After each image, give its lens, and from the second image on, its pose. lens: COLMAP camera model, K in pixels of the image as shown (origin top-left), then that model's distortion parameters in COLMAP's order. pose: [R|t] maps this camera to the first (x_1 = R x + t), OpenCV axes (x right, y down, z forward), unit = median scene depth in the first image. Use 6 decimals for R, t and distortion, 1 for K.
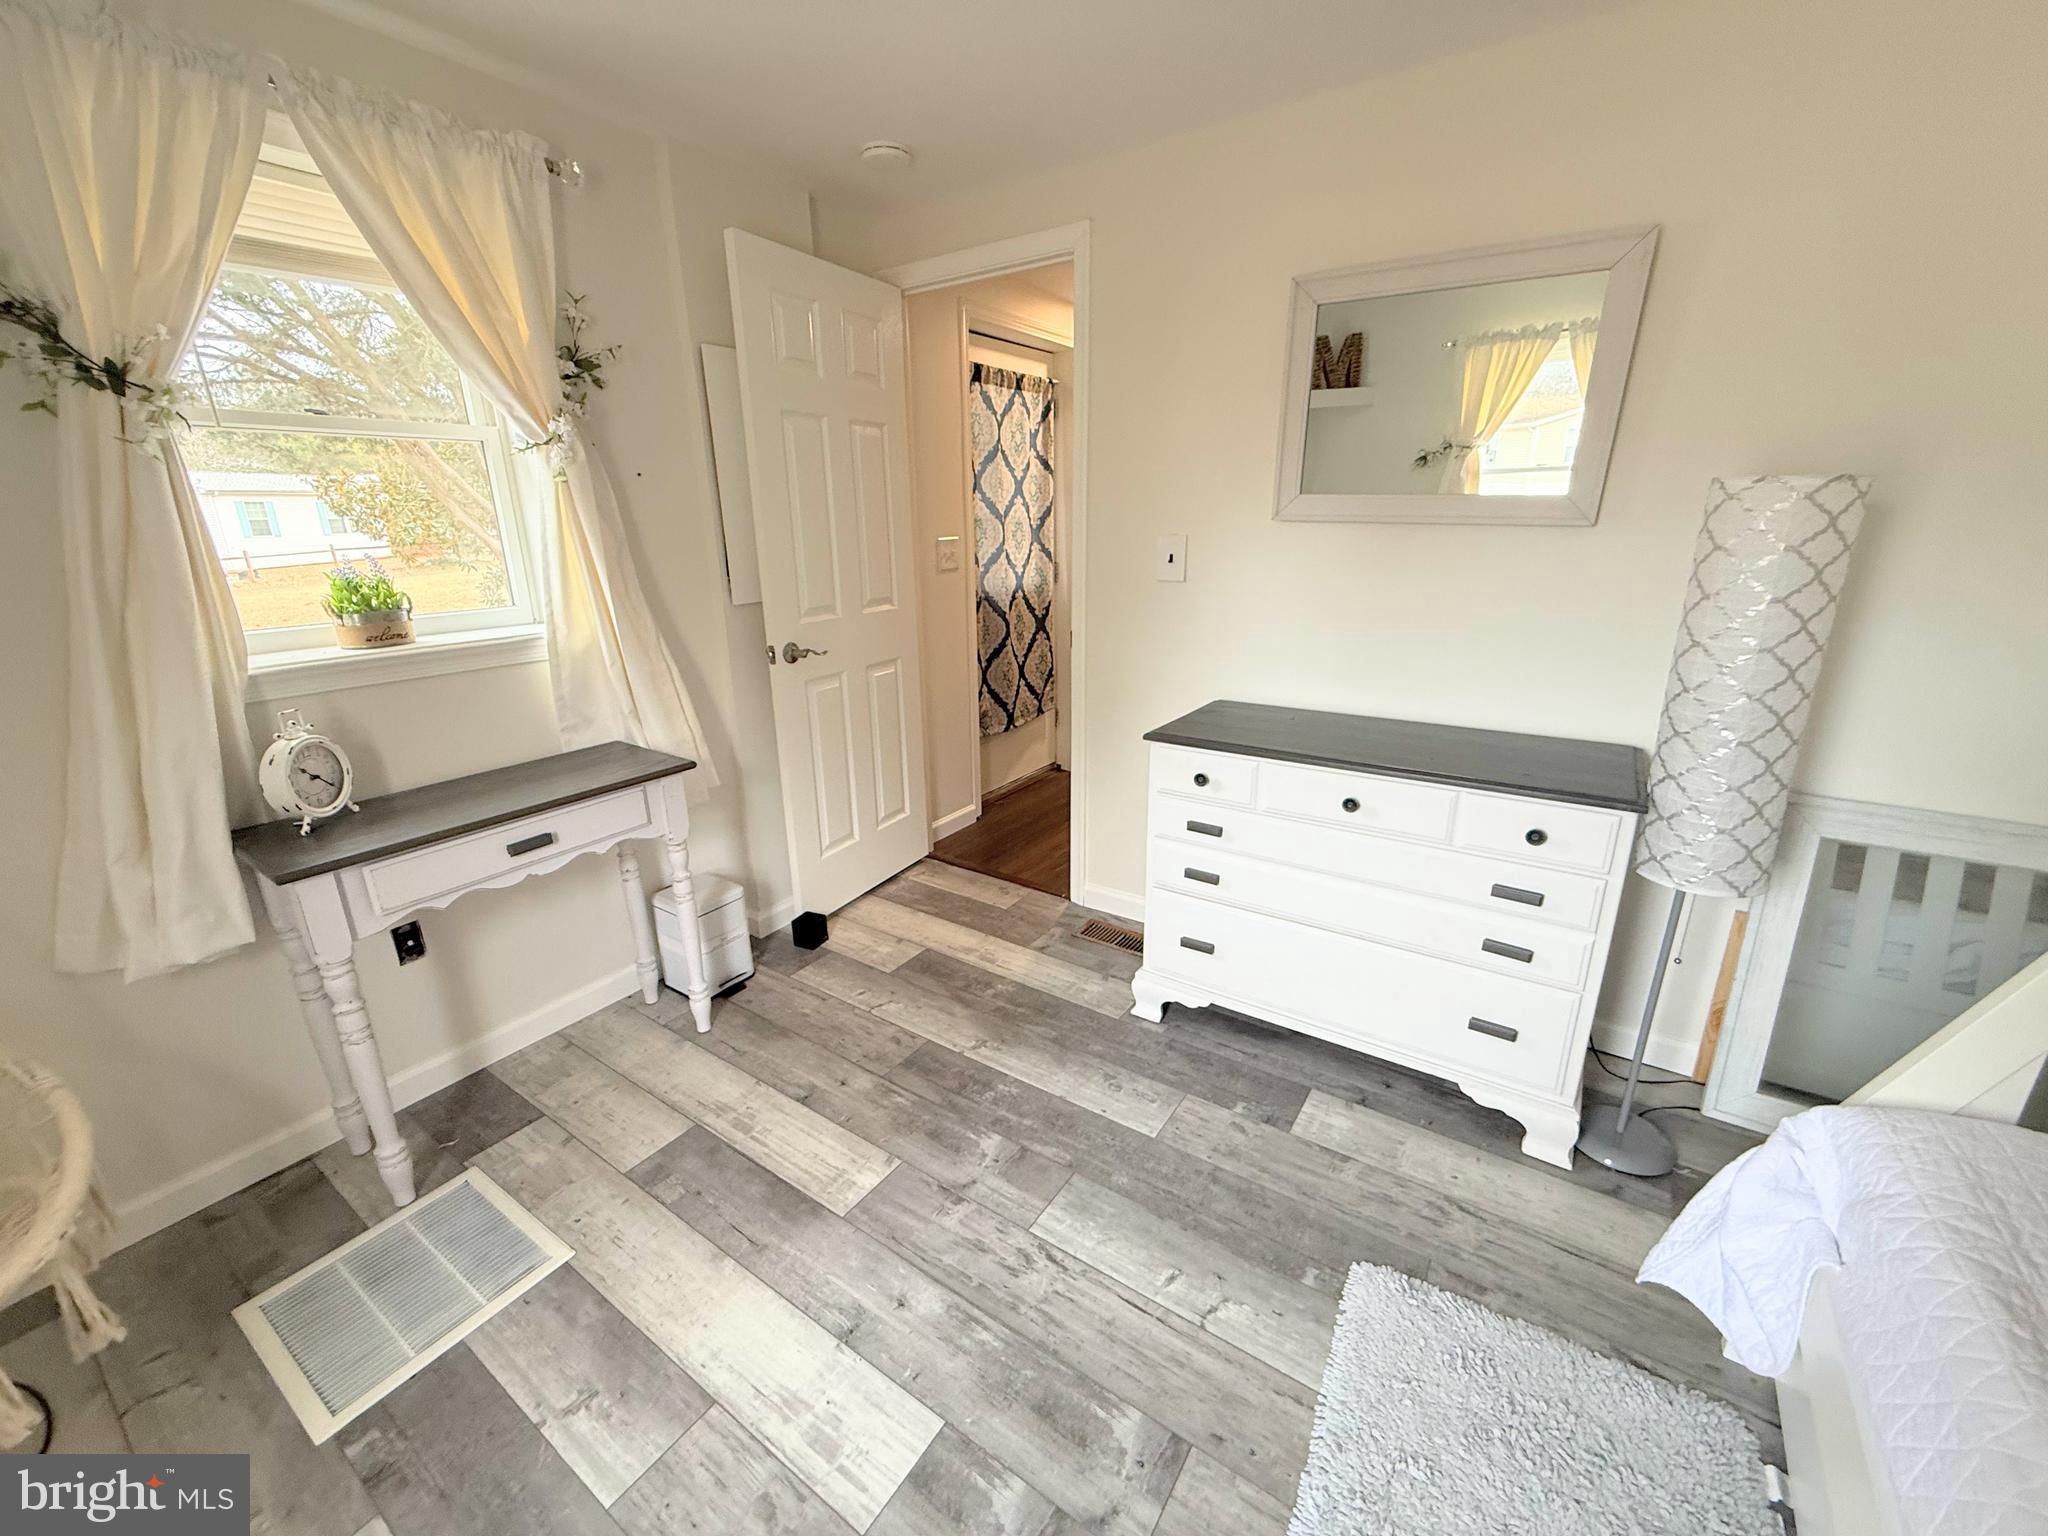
lens RADIAL K [[816.2, 0, 1026.9], [0, 816.2, 753.6], [0, 0, 1]] dist [0.001549, -0.000583]
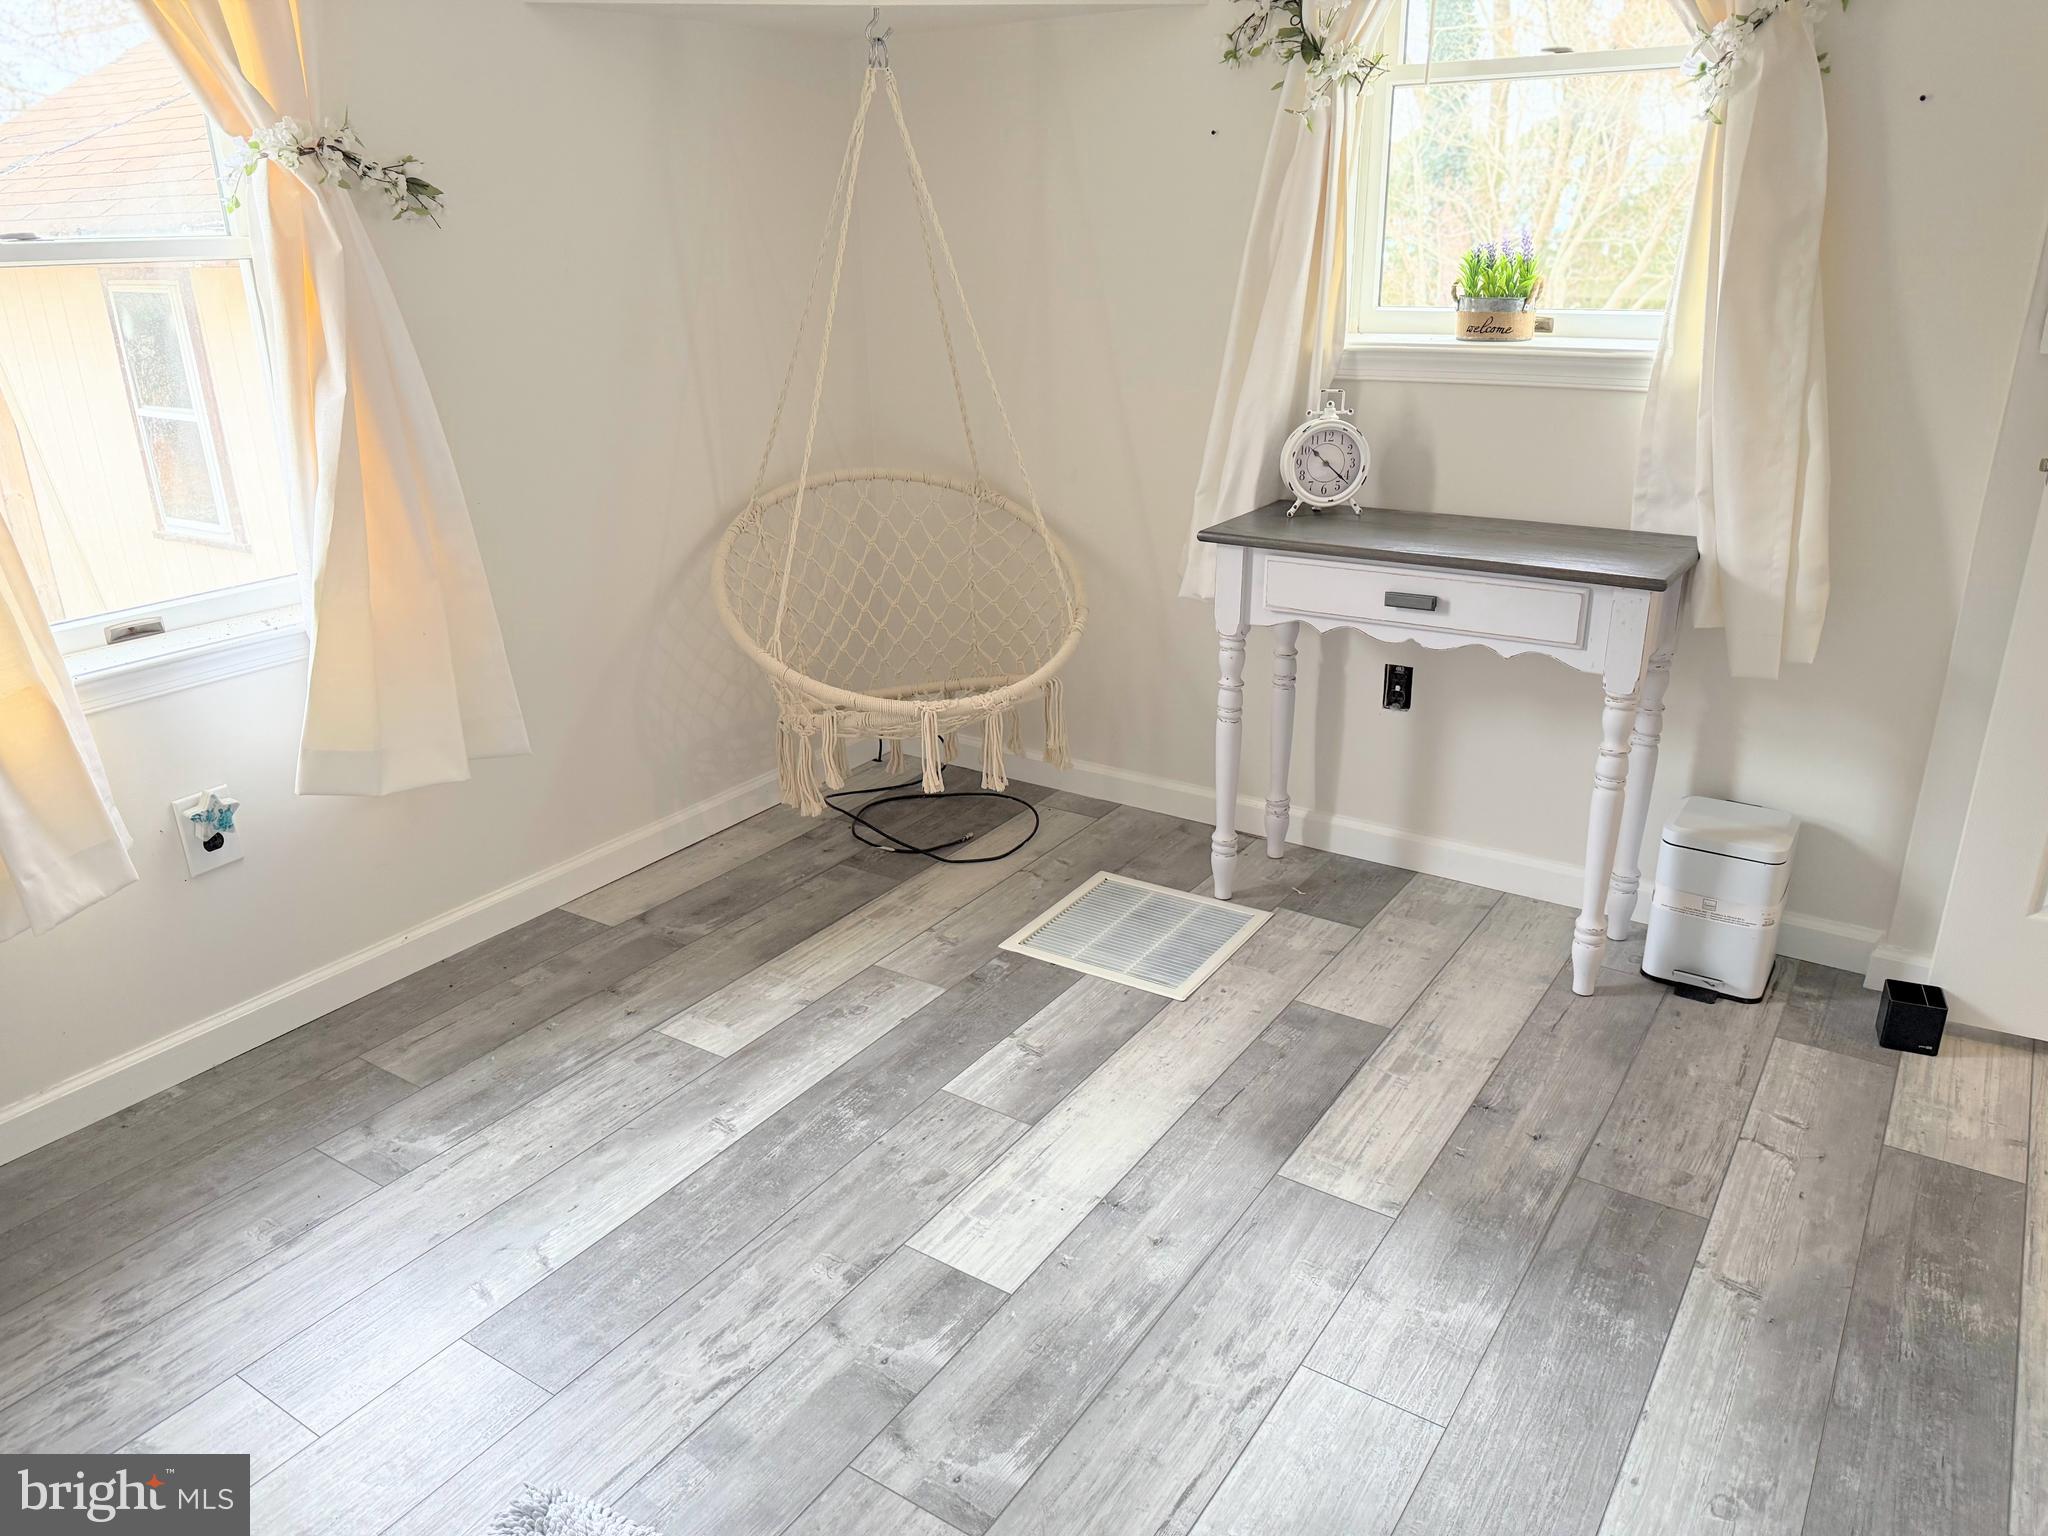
lens RADIAL K [[1418.1, 0, 1012.0], [0, 1418.1, 781.0], [0, 0, 1]] dist [0.022569, -0.033310]
pose [[-0.000586, 0.377071, -0.926184, 0.836517], [-0.260903, 0.894048, 0.364153, -0.151952], [0.965365, 0.241857, 0.097855, 0.571585]]
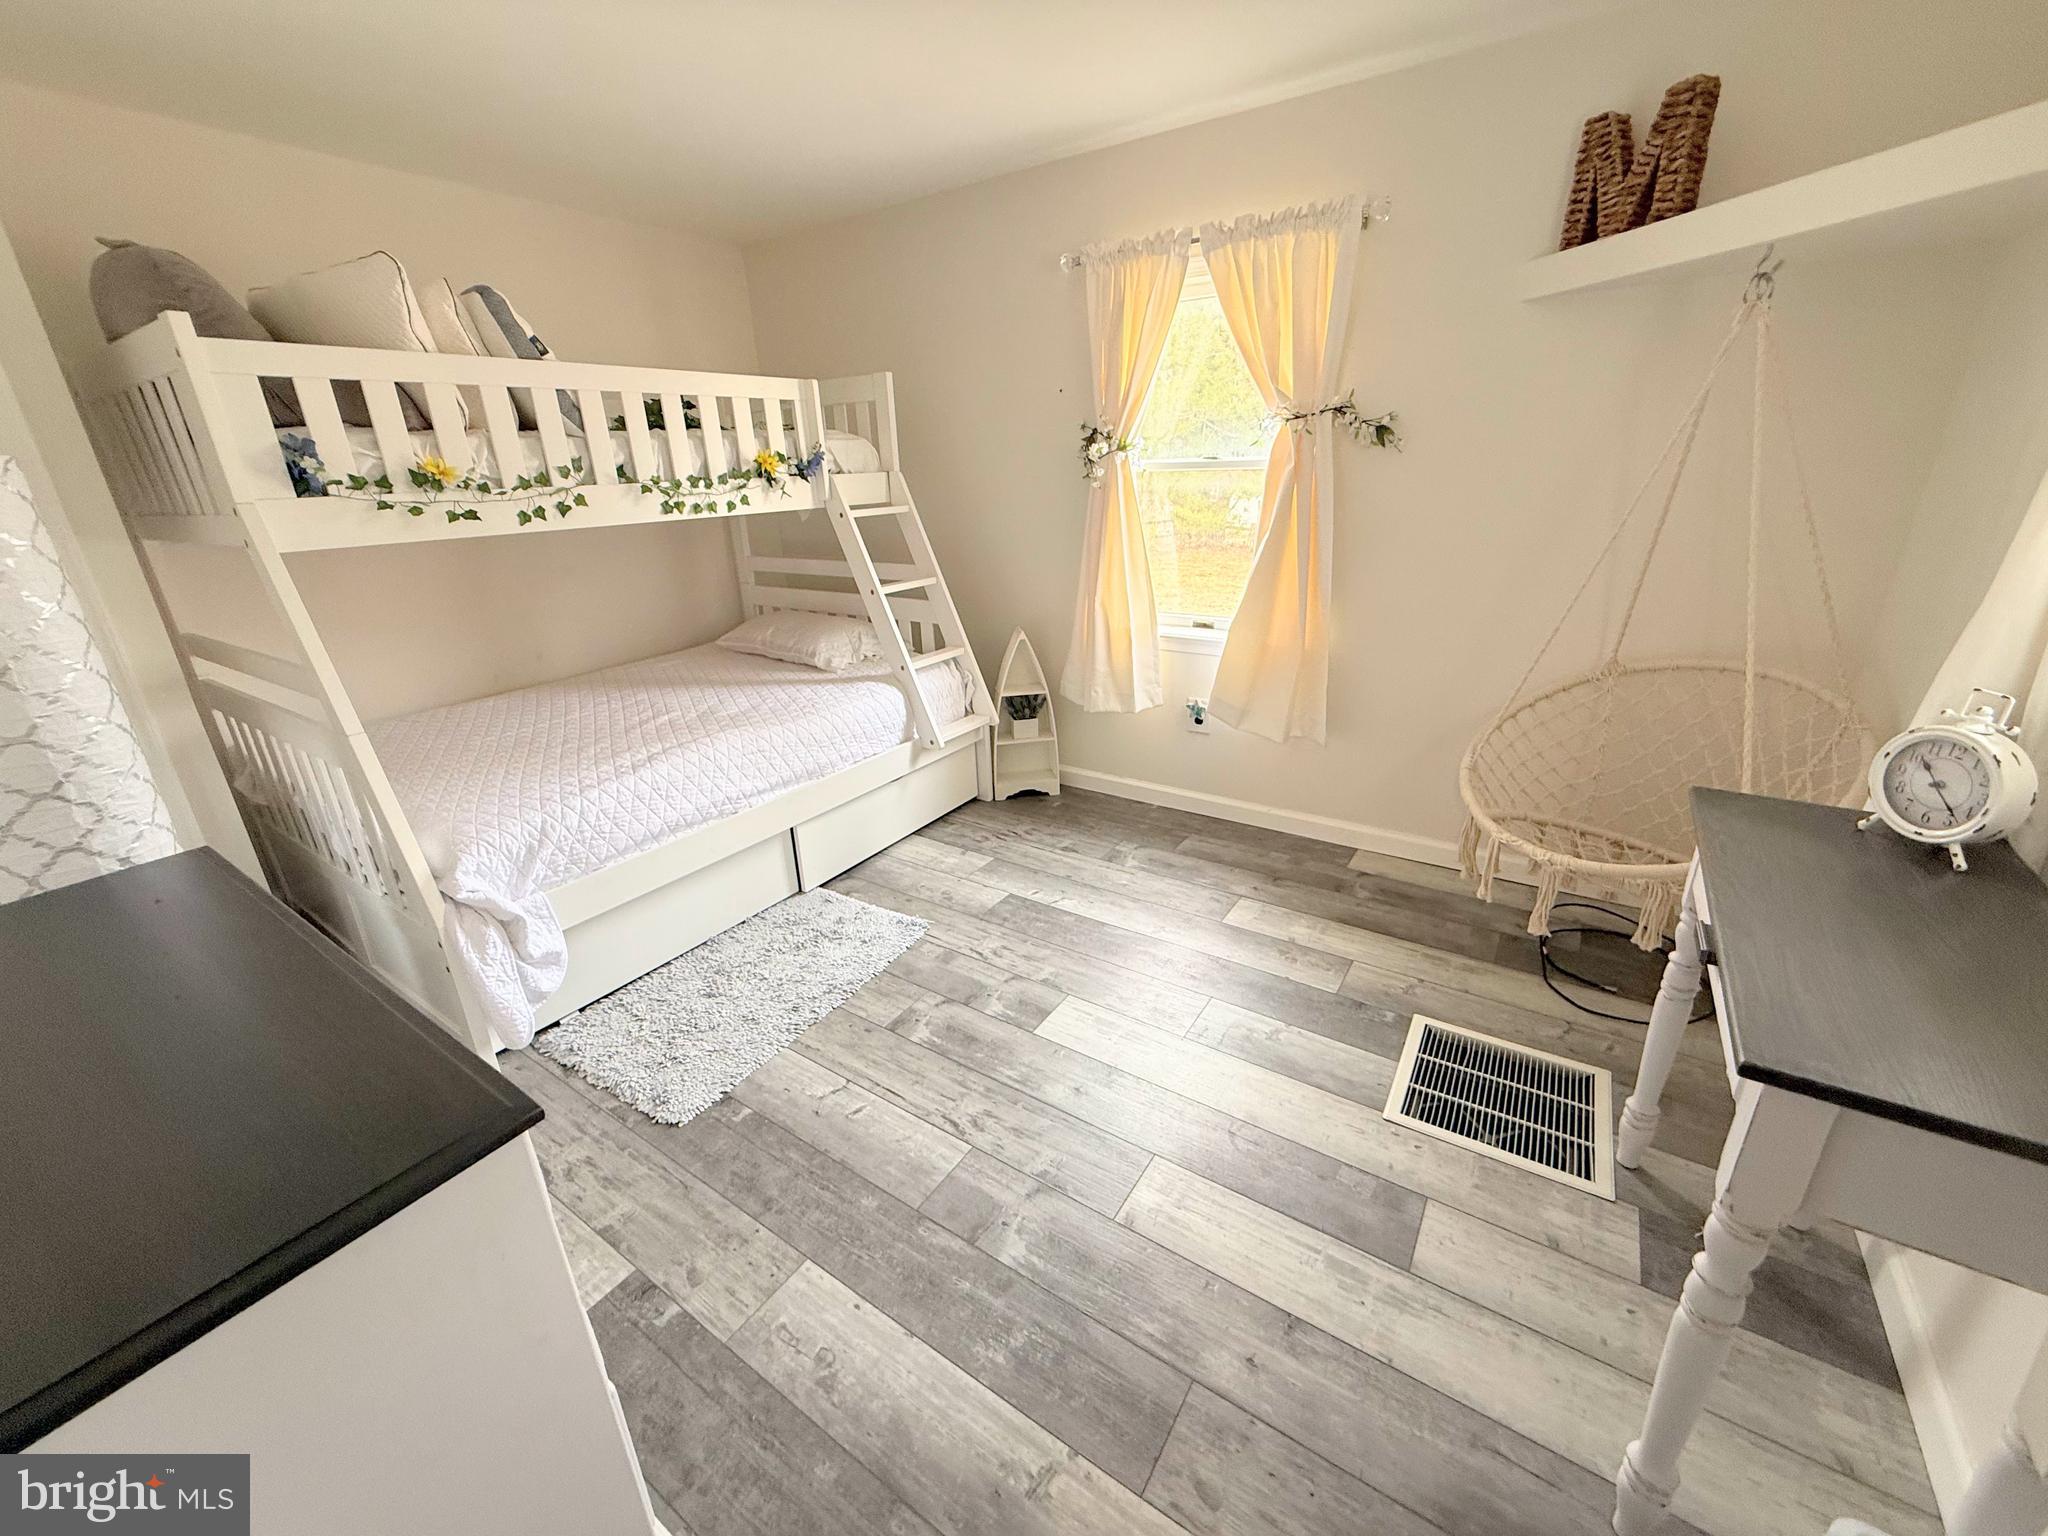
lens RADIAL K [[816.2, 0, 1026.6], [0, 816.2, 762.5], [0, 0, 1]] dist [0.001549, -0.000583]
pose [[-0.998941, 0.045136, 0.008876, -0.098846], [0.041572, 0.803201, 0.594256, -0.440106], [0.019693, 0.593996, -0.804227, 1.550922]]
